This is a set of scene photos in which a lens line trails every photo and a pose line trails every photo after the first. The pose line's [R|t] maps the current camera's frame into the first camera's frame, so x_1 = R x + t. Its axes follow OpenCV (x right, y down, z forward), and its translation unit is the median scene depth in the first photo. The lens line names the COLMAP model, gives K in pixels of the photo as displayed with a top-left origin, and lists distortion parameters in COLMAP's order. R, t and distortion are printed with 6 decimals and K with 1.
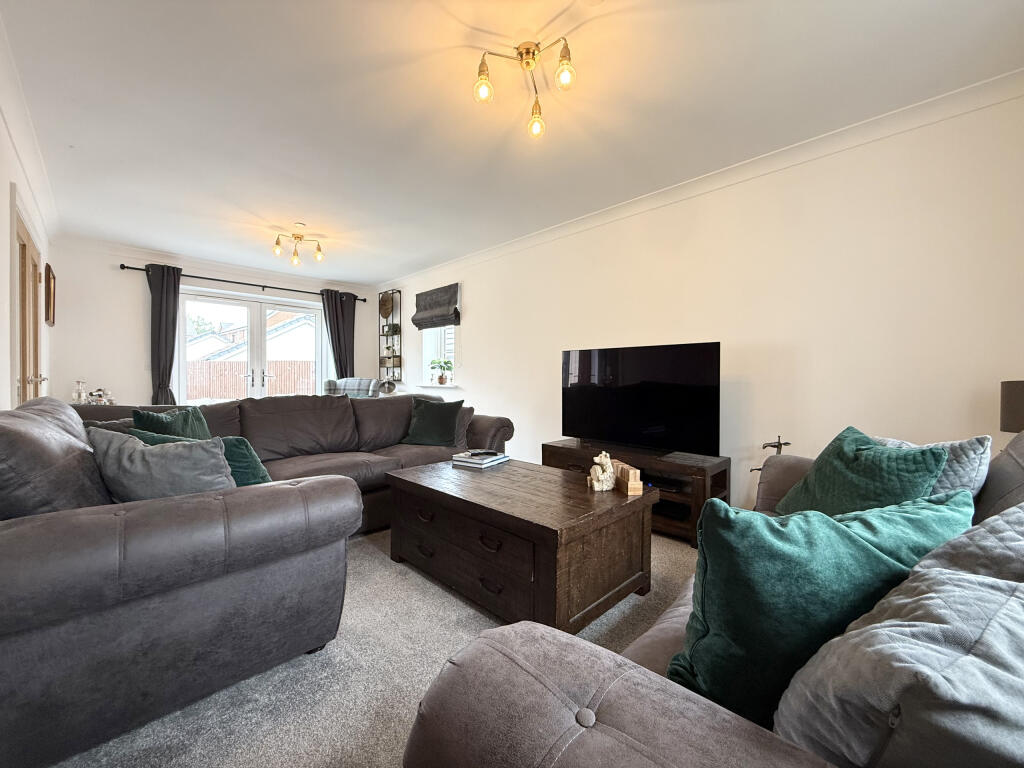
lens RADIAL K [[407.4, 0, 508.3], [0, 407.4, 383.9], [0, 0, 1]] dist [0.001153, -0.000227]
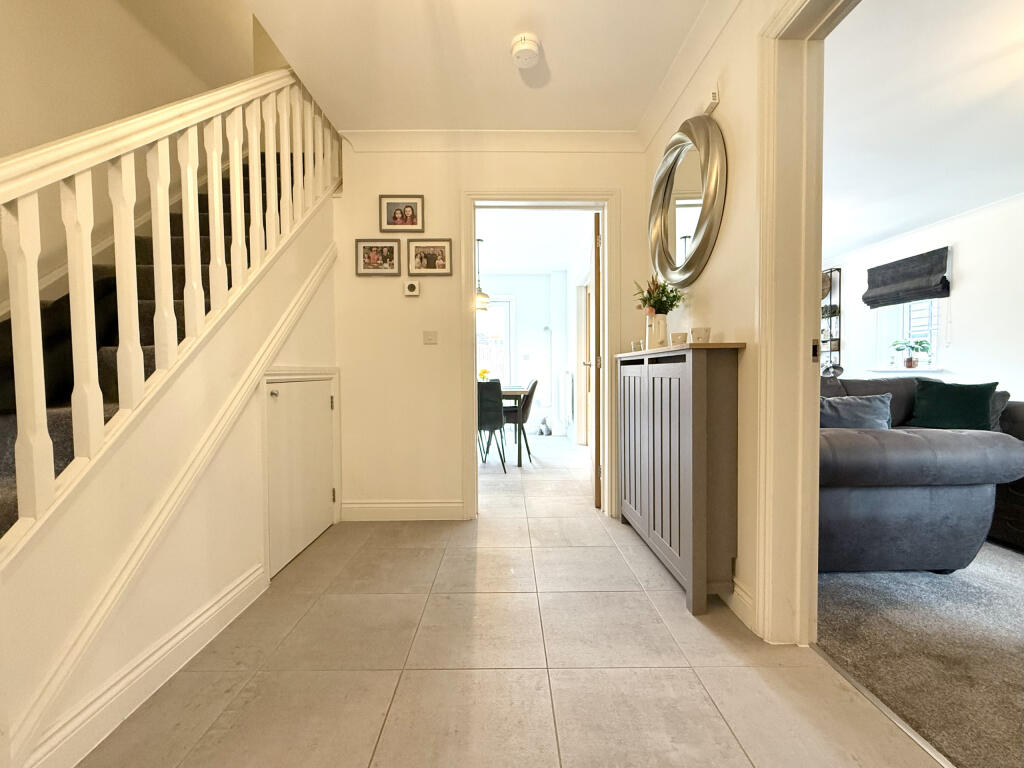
lens RADIAL K [[407.4, 0, 508.3], [0, 407.4, 383.9], [0, 0, 1]] dist [0.001153, -0.000227]
pose [[0.704164, 0.014284, -0.709894, -0.149704], [0.001634, 0.999762, 0.021737, 0.014717], [0.710035, -0.016466, 0.703974, -0.224357]]
